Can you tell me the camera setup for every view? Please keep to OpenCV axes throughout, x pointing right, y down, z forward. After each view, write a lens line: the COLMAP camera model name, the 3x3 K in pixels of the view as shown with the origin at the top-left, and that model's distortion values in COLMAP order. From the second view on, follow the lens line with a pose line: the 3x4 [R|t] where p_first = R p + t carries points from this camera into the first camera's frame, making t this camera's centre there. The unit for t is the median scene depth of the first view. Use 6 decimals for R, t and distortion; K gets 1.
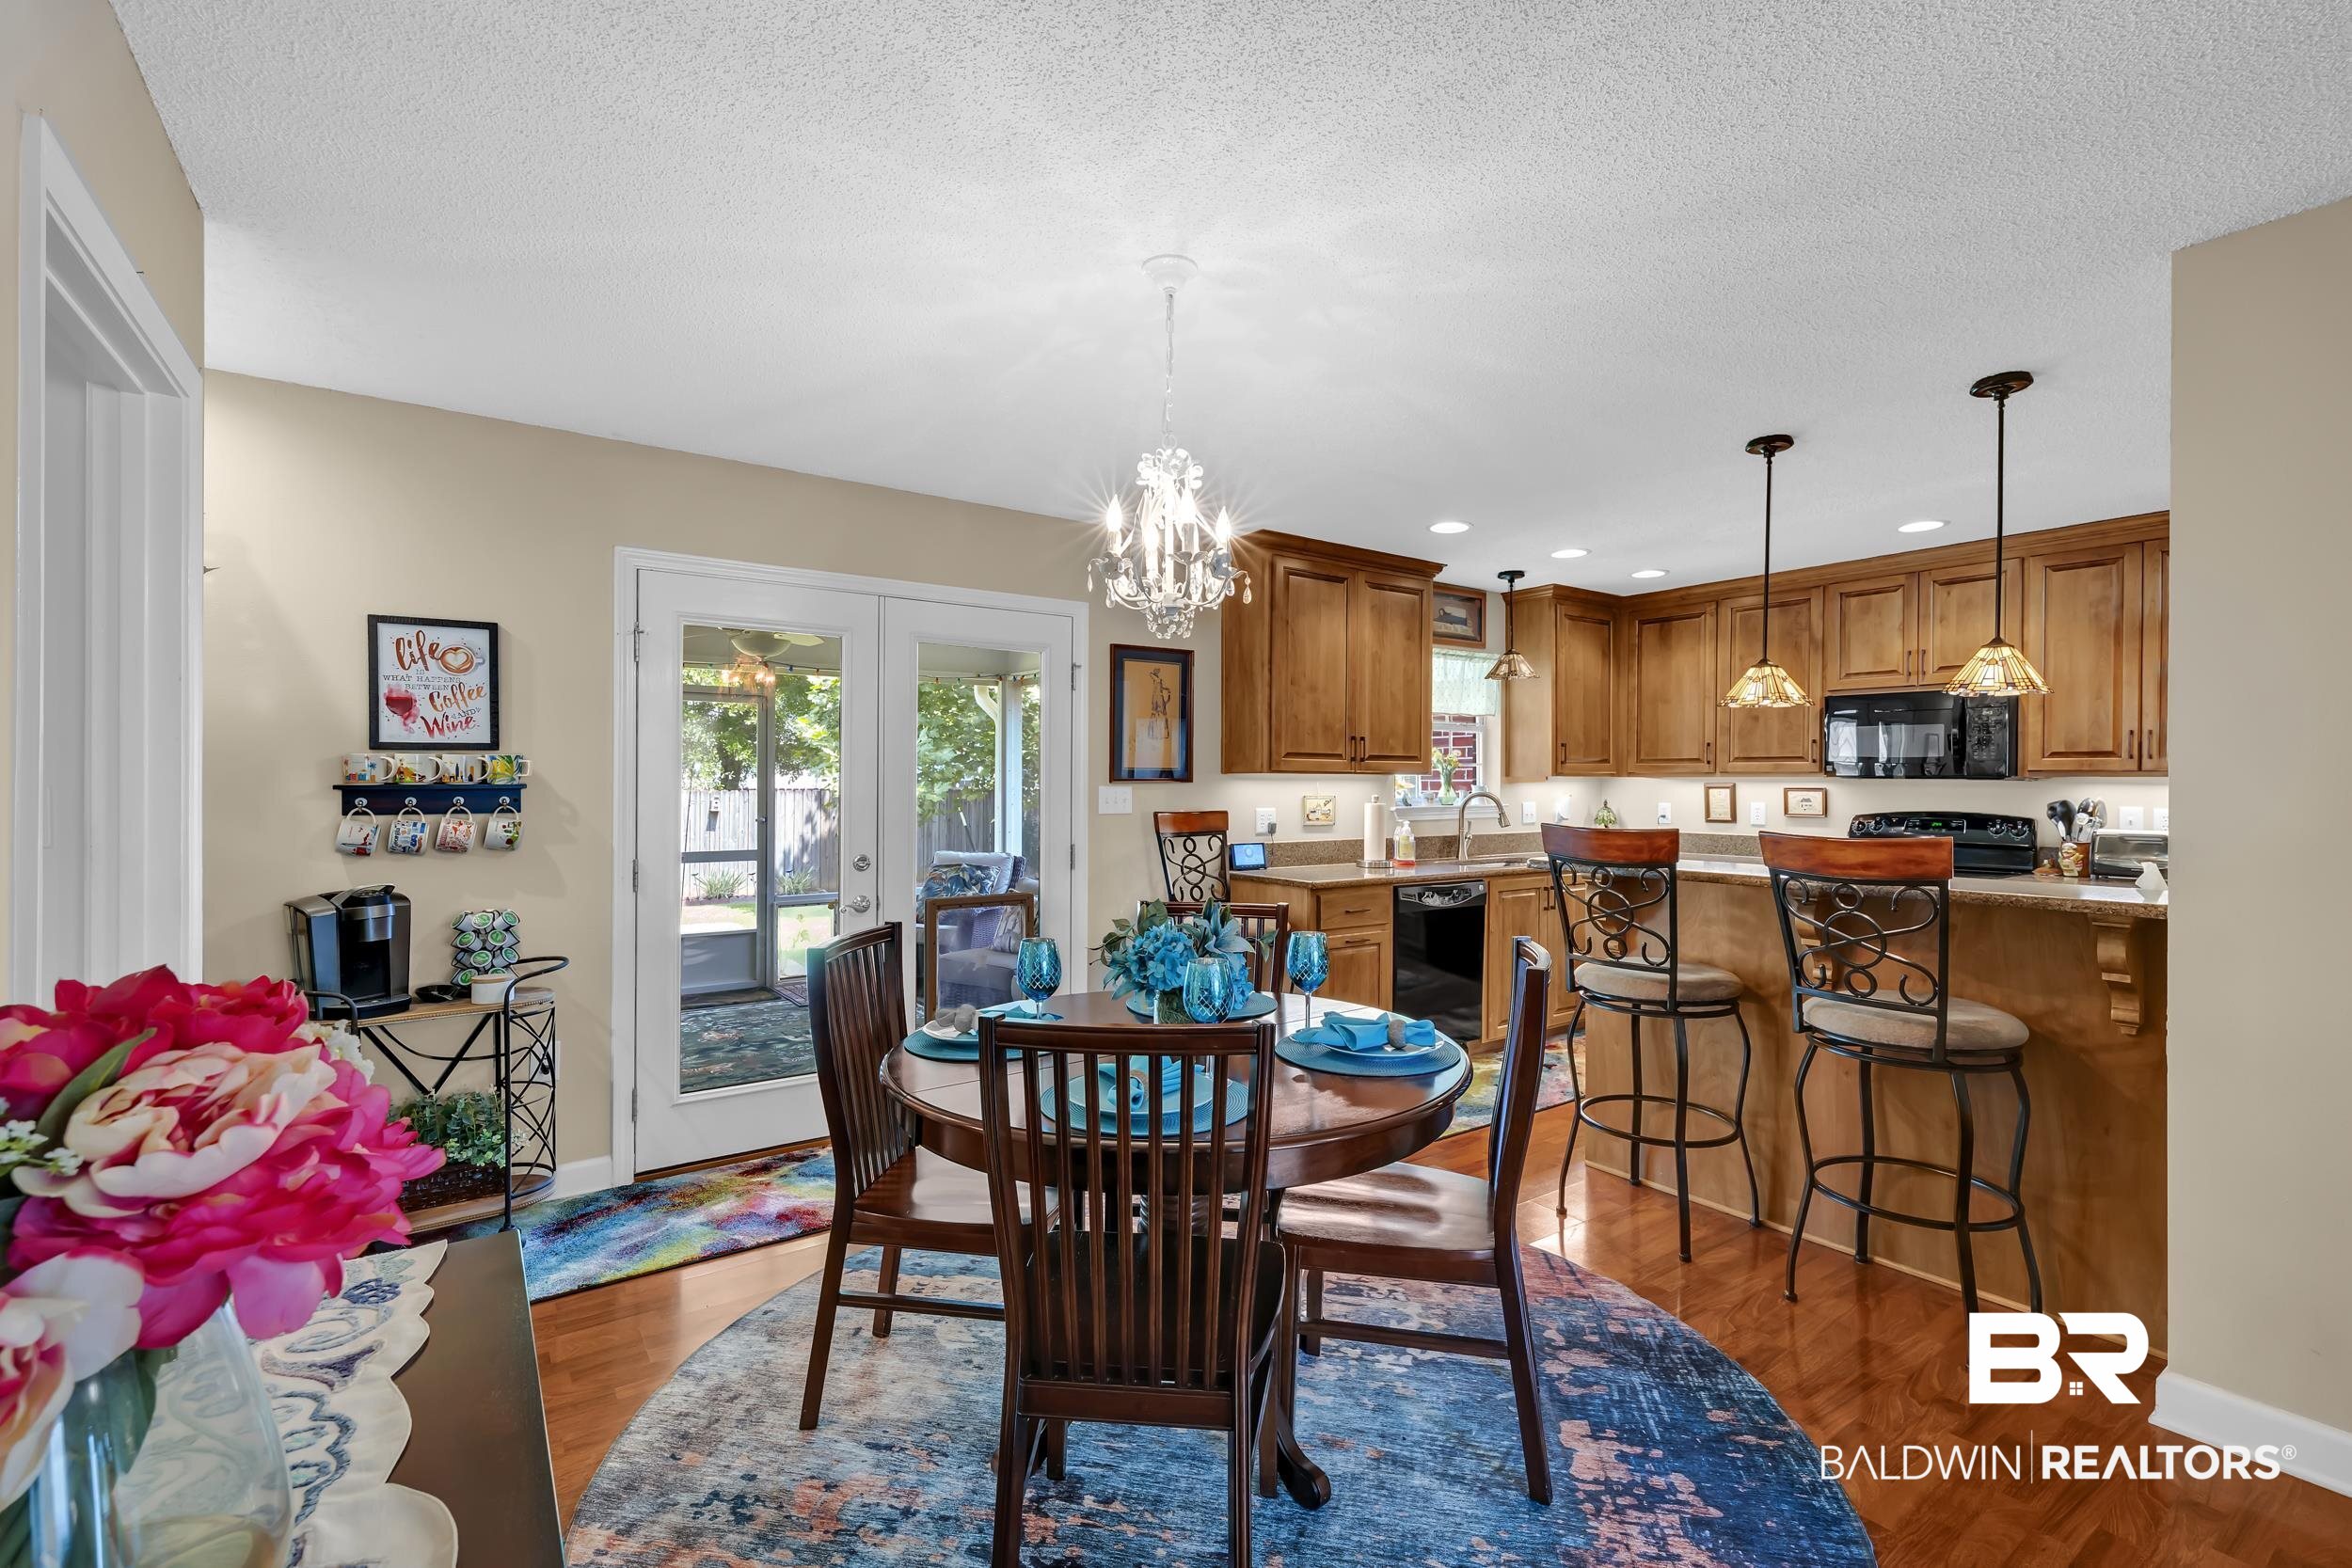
lens RADIAL K [[1027.0, 0, 1189.4], [0, 1027.0, 782.4], [0, 0, 1]] dist [-0.000351, 0.000093]
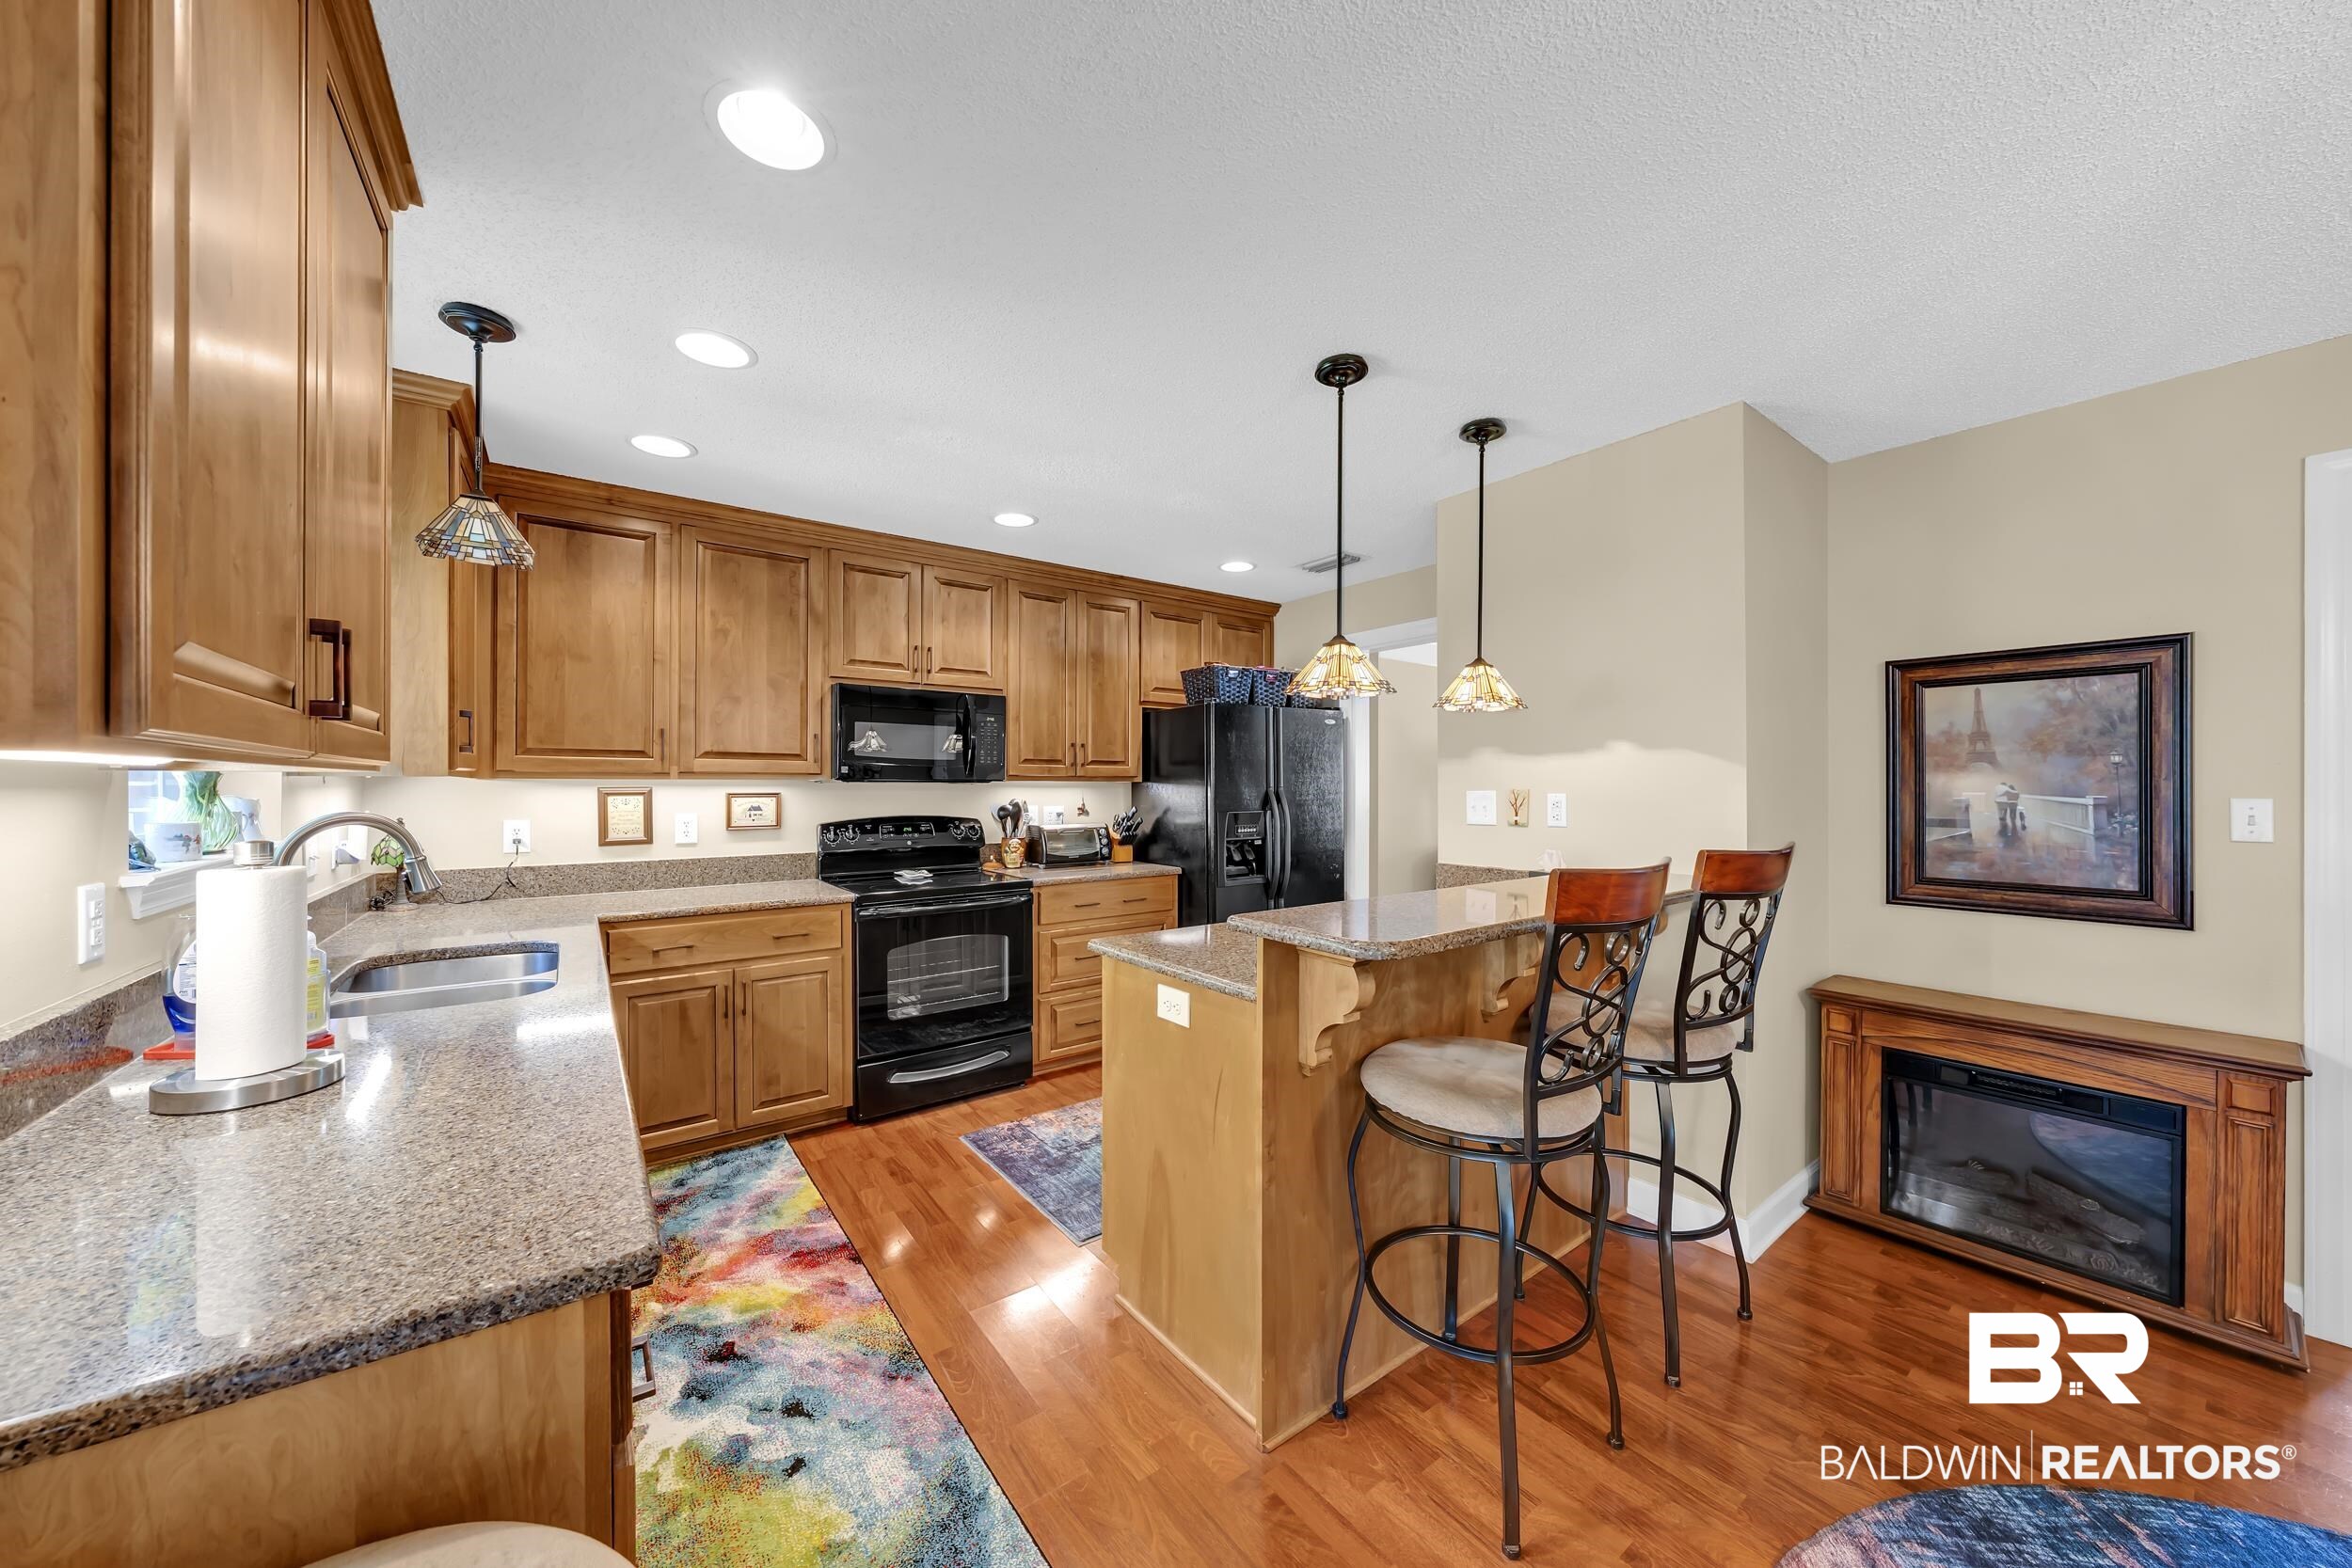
lens RADIAL K [[819.5, 0, 1184.1], [0, 819.5, 784.2], [0, 0, 1]] dist [-0.000600, 0.000337]
pose [[-0.022296, -0.002710, 0.999748, -0.052179], [-0.000718, 0.999996, 0.002695, -0.004143], [-0.999751, -0.000658, -0.022297, 0.780961]]
